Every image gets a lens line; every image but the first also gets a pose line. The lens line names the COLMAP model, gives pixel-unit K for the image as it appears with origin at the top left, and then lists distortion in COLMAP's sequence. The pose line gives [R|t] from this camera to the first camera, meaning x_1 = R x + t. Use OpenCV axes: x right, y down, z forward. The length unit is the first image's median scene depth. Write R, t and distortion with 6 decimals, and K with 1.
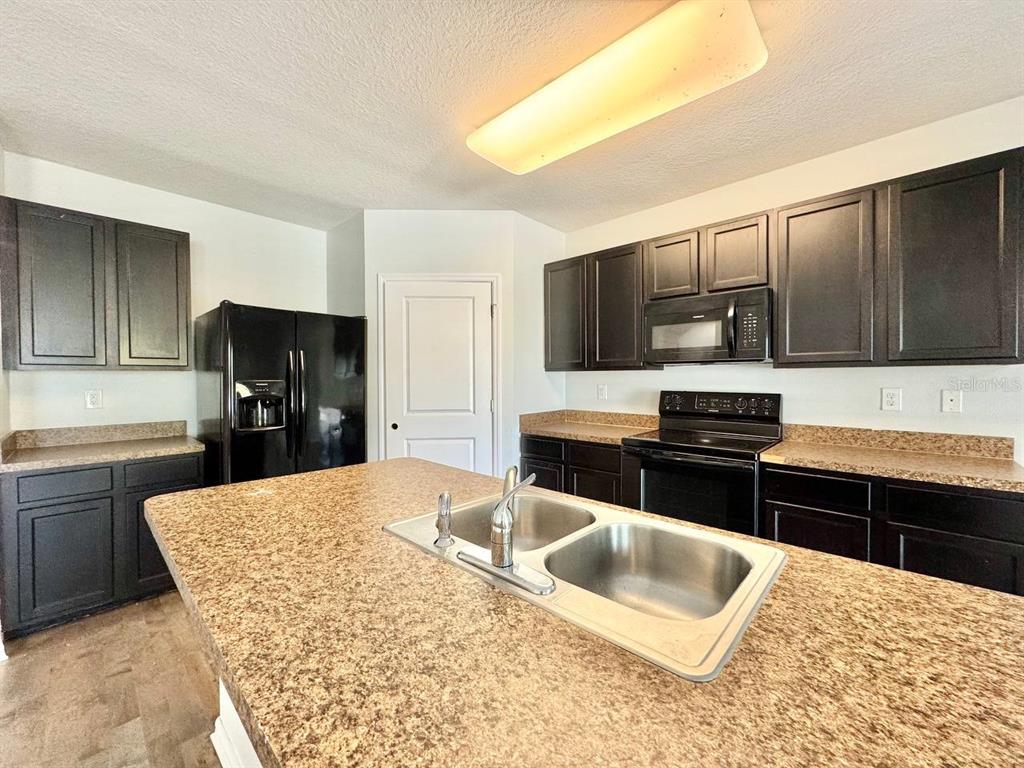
lens RADIAL K [[409.4, 0, 513.1], [0, 409.4, 384.9], [0, 0, 1]] dist [-0.003311, 0.000303]
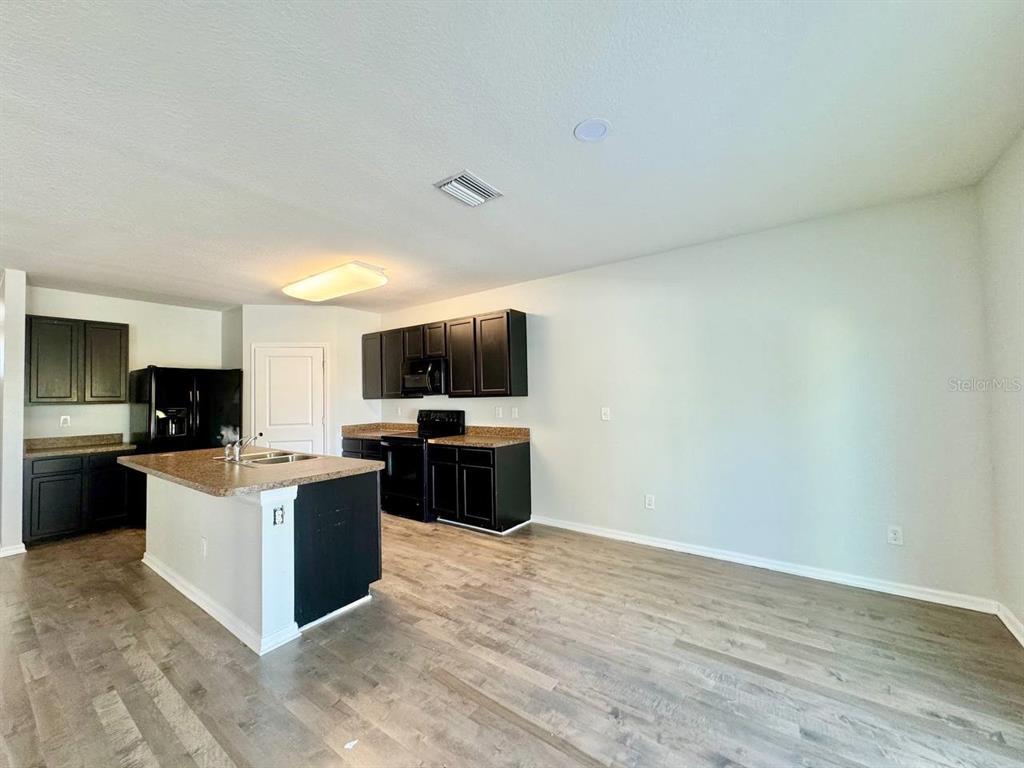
lens RADIAL K [[409.4, 0, 513.3], [0, 409.4, 383.3], [0, 0, 1]] dist [-0.003311, 0.000303]
pose [[0.991679, -0.010951, 0.128270, 0.572047], [0.017589, 0.998557, -0.050733, -0.004246], [-0.127529, 0.052567, 0.990441, -0.867927]]
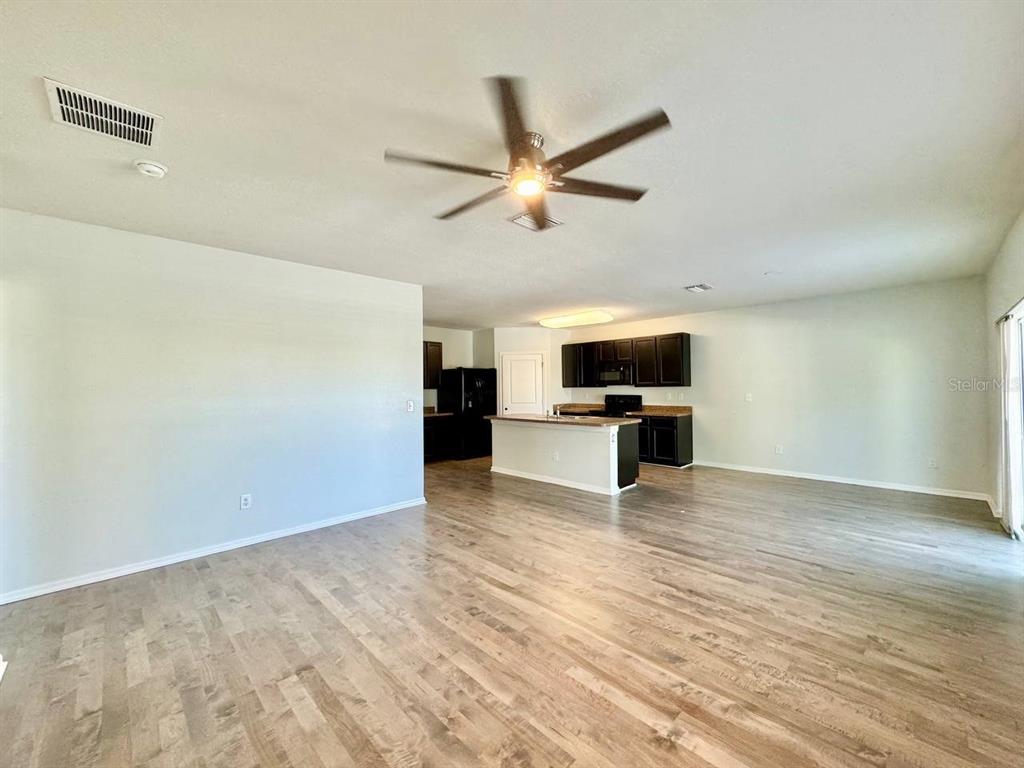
lens RADIAL K [[409.4, 0, 513.8], [0, 409.4, 382.0], [0, 0, 1]] dist [-0.003311, 0.000303]
pose [[0.999454, -0.007925, -0.032076, -0.170616], [0.006880, 0.999445, -0.032588, 0.013857], [0.032317, 0.032349, 0.998954, -1.847674]]
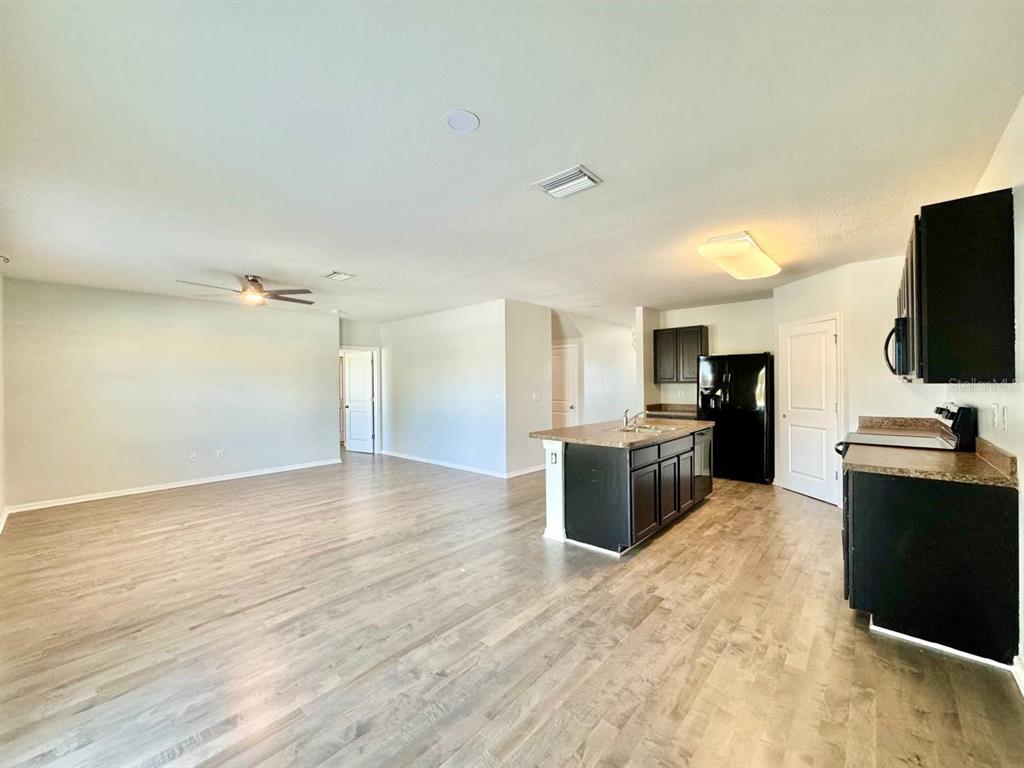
lens RADIAL K [[409.4, 0, 511.5], [0, 409.4, 384.2], [0, 0, 1]] dist [-0.003311, 0.000303]
pose [[0.027152, 0.004405, -0.999622, 1.474841], [-0.010585, 0.999935, 0.004119, -0.025028], [0.999575, 0.010470, 0.027197, -0.164739]]
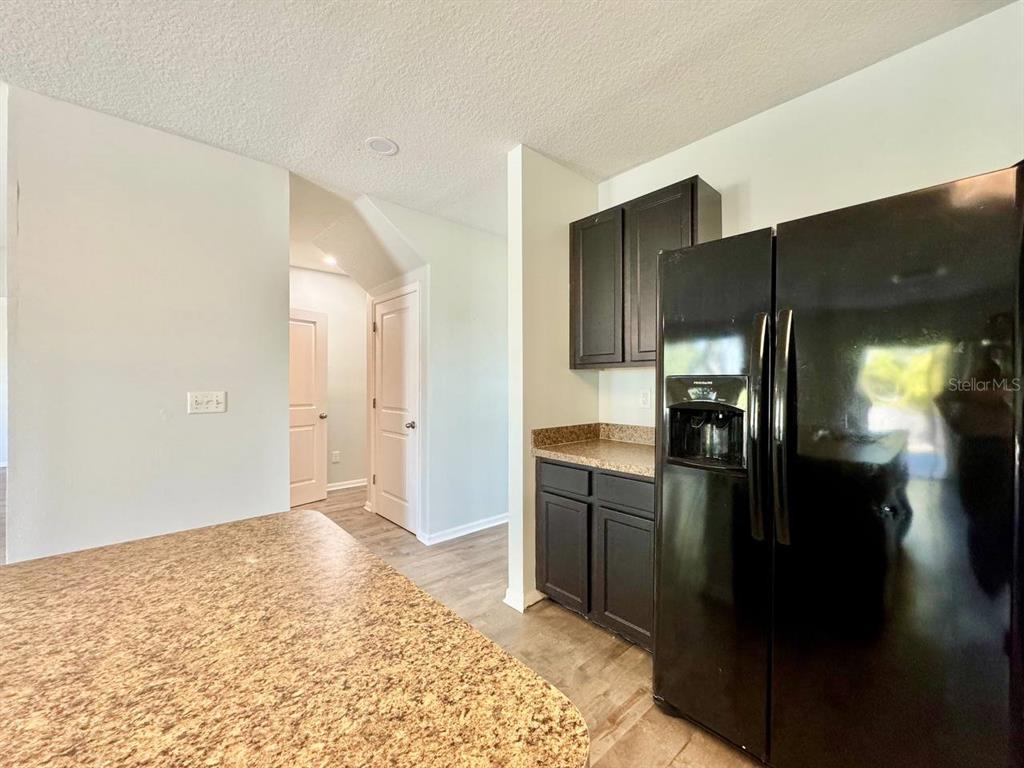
lens RADIAL K [[409.4, 0, 509.3], [0, 409.4, 380.7], [0, 0, 1]] dist [-0.003311, 0.000303]
pose [[-0.094325, -0.001896, -0.995540, -0.036645], [-0.016580, 0.999862, -0.000333, -0.000305], [0.995403, 0.016475, -0.094343, 0.702022]]
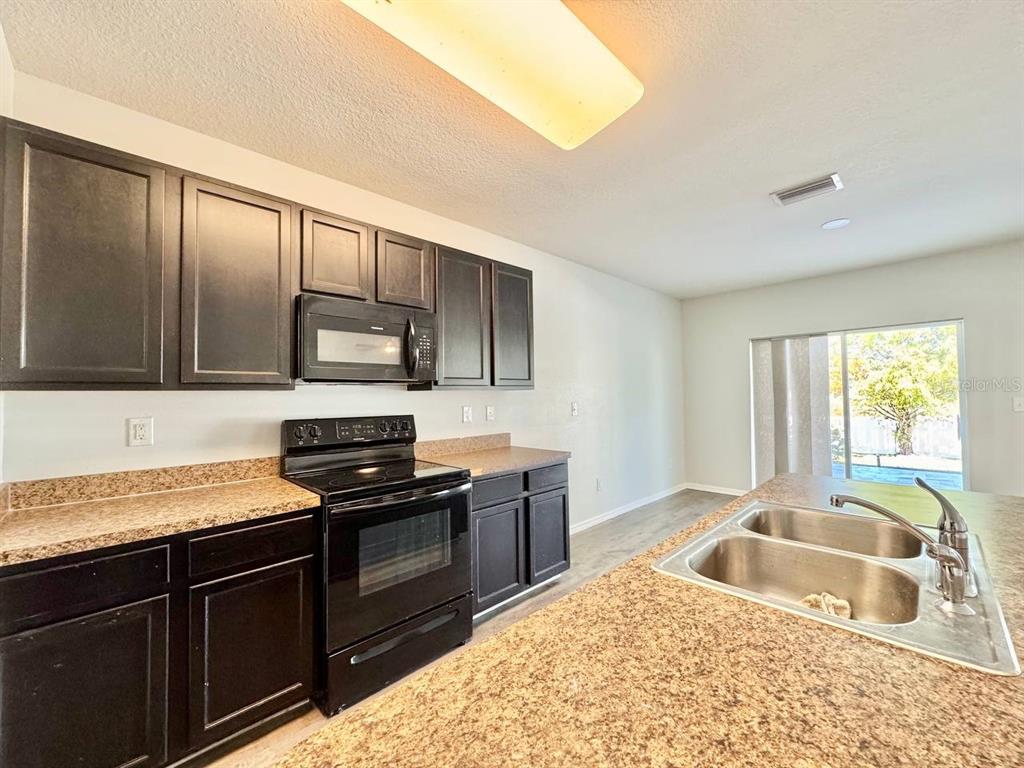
lens RADIAL K [[409.4, 0, 512.7], [0, 409.4, 385.5], [0, 0, 1]] dist [-0.003311, 0.000303]
pose [[0.043110, 0.024670, 0.998766, -0.340140], [0.030198, 0.999206, -0.025984, -0.015413], [-0.998614, 0.031281, 0.042331, 0.614144]]
